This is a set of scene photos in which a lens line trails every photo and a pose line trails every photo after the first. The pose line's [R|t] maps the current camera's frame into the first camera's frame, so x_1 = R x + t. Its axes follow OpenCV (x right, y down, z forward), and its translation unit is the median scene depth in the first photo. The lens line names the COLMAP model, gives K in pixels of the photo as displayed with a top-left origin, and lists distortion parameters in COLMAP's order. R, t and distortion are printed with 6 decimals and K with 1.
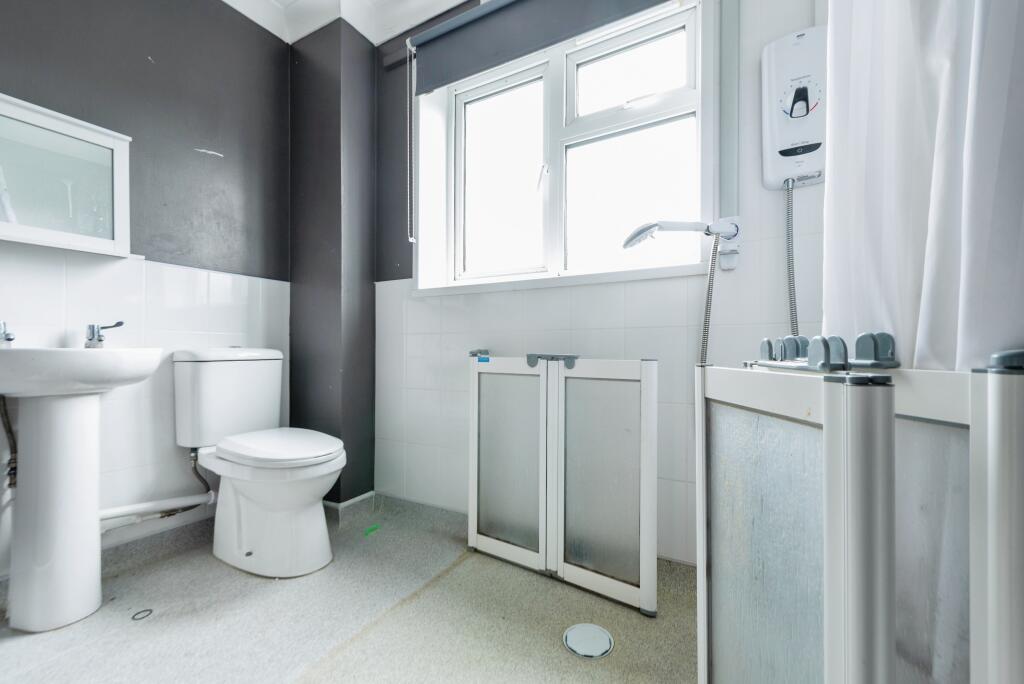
lens RADIAL K [[427.2, 0, 512.0], [0, 427.2, 342.0], [0, 0, 1]] dist [0.000977, 0.000058]
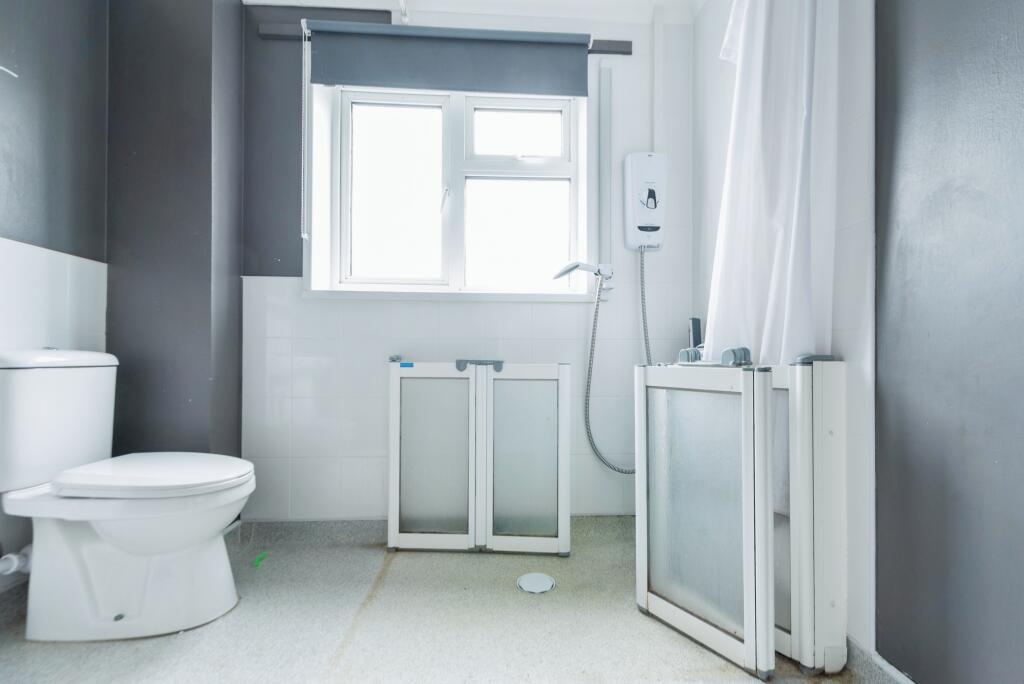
lens RADIAL K [[449.6, 0, 512.7], [0, 449.6, 342.8], [0, 0, 1]] dist [-0.000157, -0.000445]
pose [[0.837716, 0.024662, 0.545549, -0.489917], [-0.015159, 0.999645, -0.021913, 0.007618], [-0.545896, 0.010087, 0.837792, -0.073473]]
